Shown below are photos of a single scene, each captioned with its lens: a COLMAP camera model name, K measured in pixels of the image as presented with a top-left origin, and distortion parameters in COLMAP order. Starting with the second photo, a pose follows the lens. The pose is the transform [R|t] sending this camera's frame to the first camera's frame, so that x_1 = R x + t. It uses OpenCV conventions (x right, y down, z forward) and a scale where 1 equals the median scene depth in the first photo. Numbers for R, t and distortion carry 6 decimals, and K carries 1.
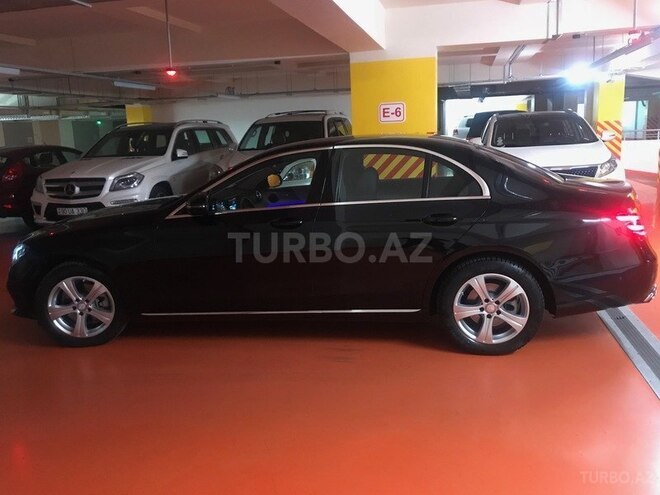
lens RADIAL K [[582.2, 0, 330.0], [0, 582.2, 247.5], [0, 0, 1]] dist [-0.000183, 0.002648]
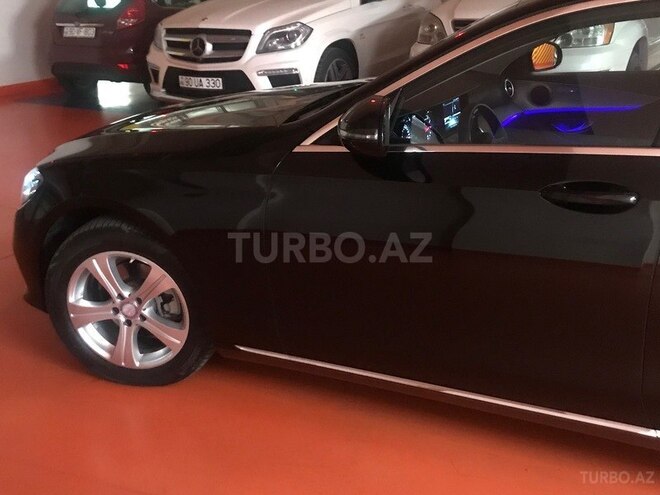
lens RADIAL K [[793.9, 0, 330.0], [0, 793.9, 247.5], [0, 0, 1]] dist [0.180745, -0.656410]
pose [[0.948853, 0.117171, -0.293171, -0.034484], [-0.072482, 0.984625, 0.158932, -0.035328], [0.307286, -0.129553, 0.942757, 0.205373]]
